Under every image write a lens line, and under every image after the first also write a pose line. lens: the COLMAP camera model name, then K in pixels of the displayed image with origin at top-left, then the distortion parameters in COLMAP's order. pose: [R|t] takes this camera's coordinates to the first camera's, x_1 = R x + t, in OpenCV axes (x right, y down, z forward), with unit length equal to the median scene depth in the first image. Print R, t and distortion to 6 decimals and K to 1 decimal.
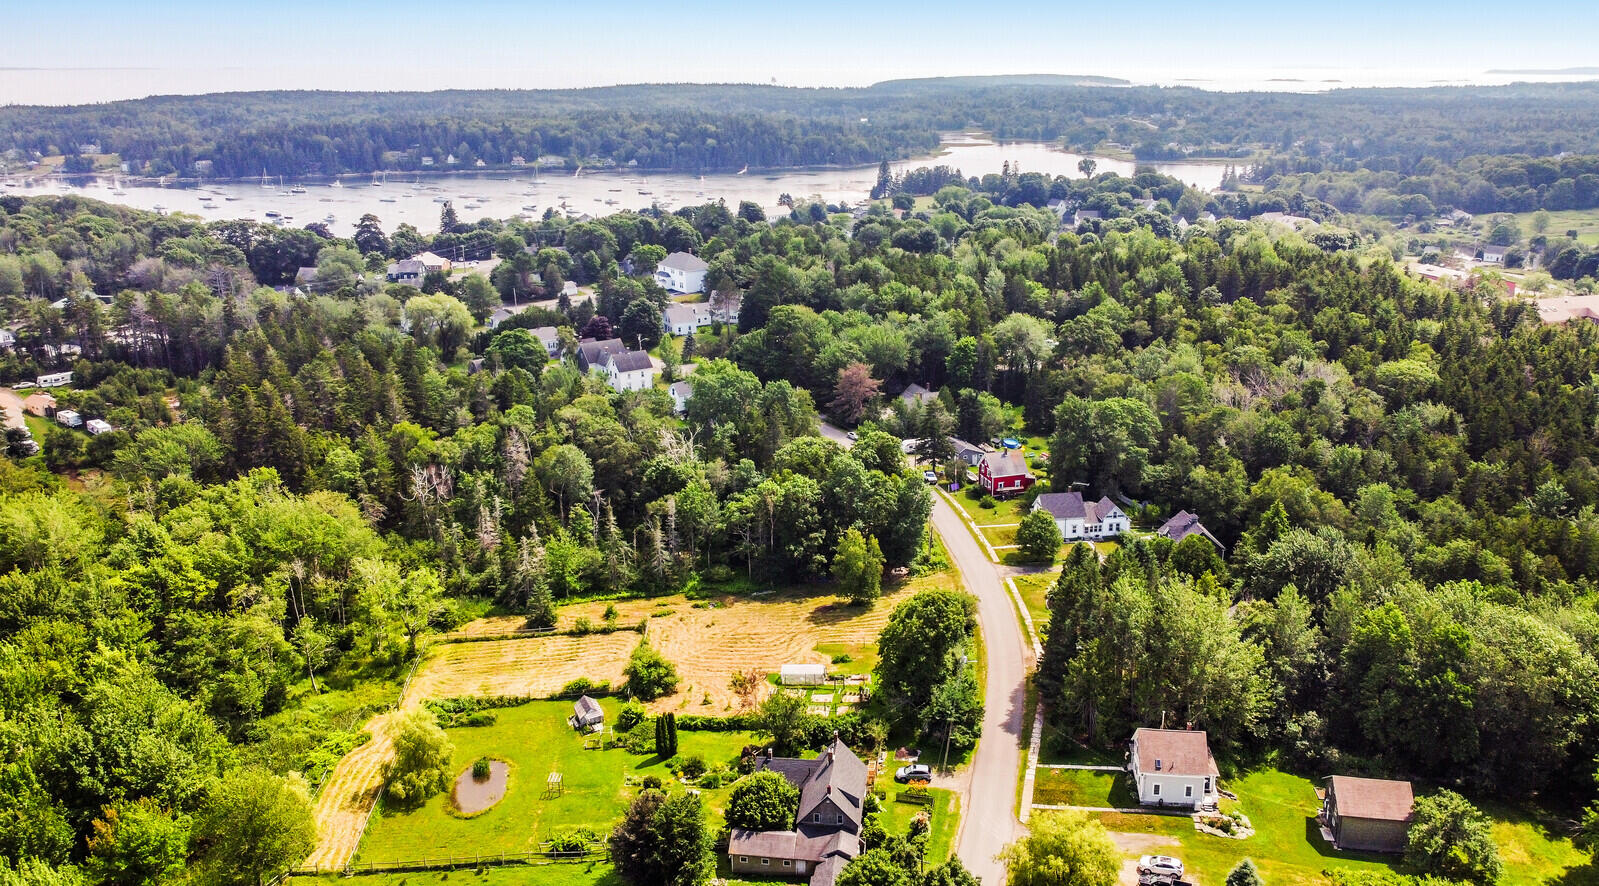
lens RADIAL K [[1216.3, 0, 848.1], [0, 1216.3, 393.0], [0, 0, 1]] dist [0.033031, -0.028948]
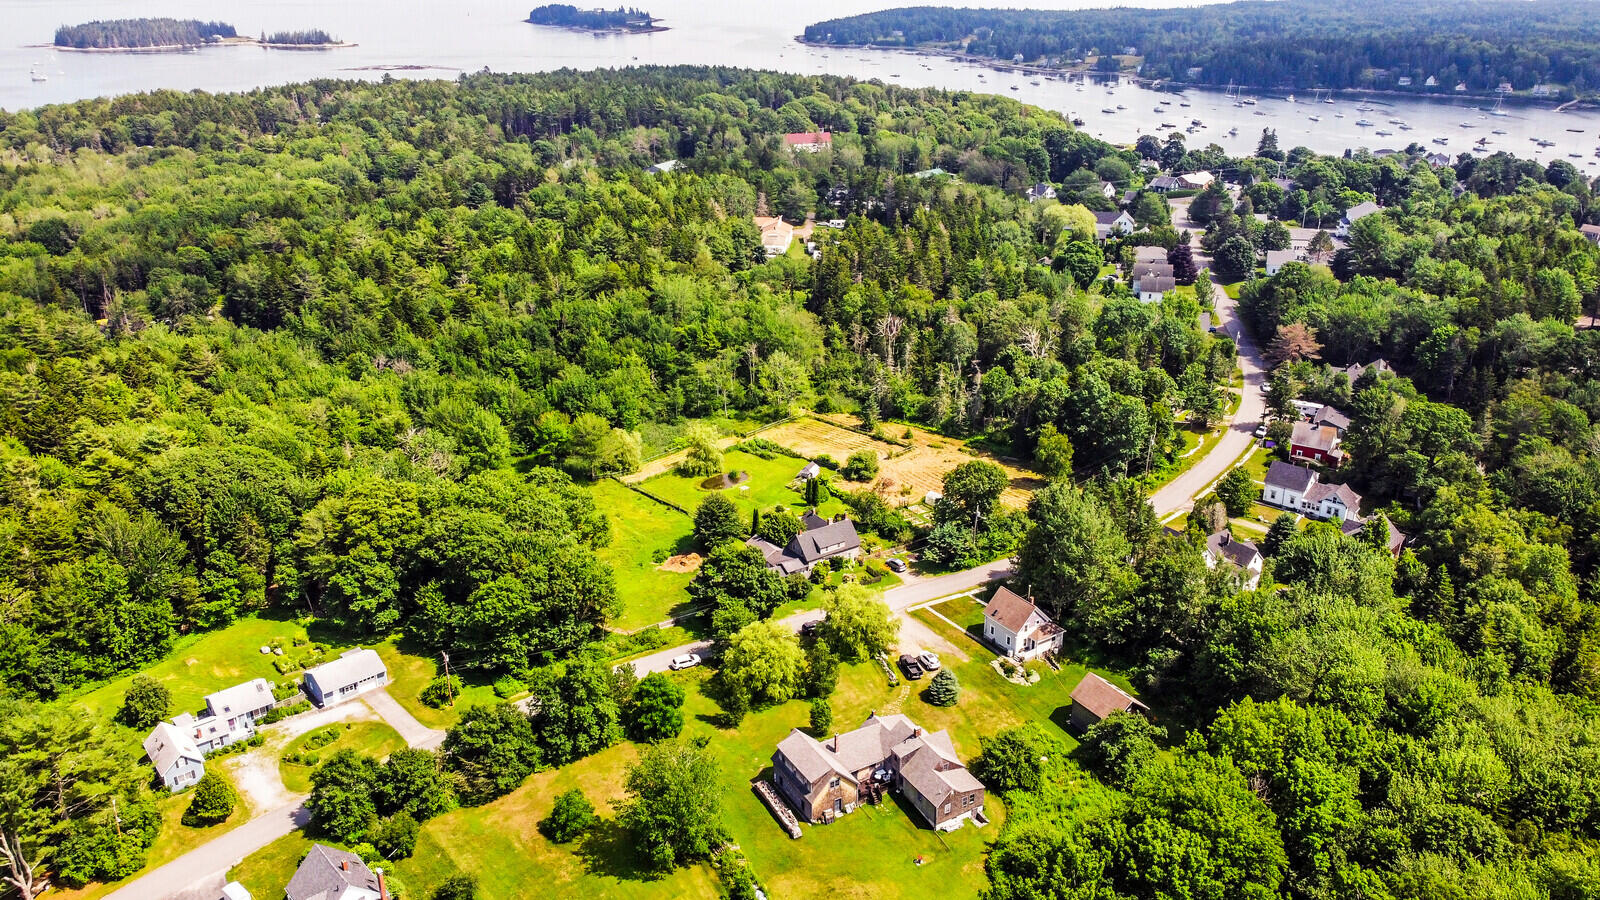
lens RADIAL K [[1213.6, 0, 829.2], [0, 1213.6, 447.0], [0, 0, 1]] dist [0.024996, -0.024430]
pose [[0.642630, 0.287776, -0.710079, 0.670565], [-0.202241, 0.957625, 0.205068, -0.070503], [0.739003, 0.011824, 0.673599, -0.026016]]
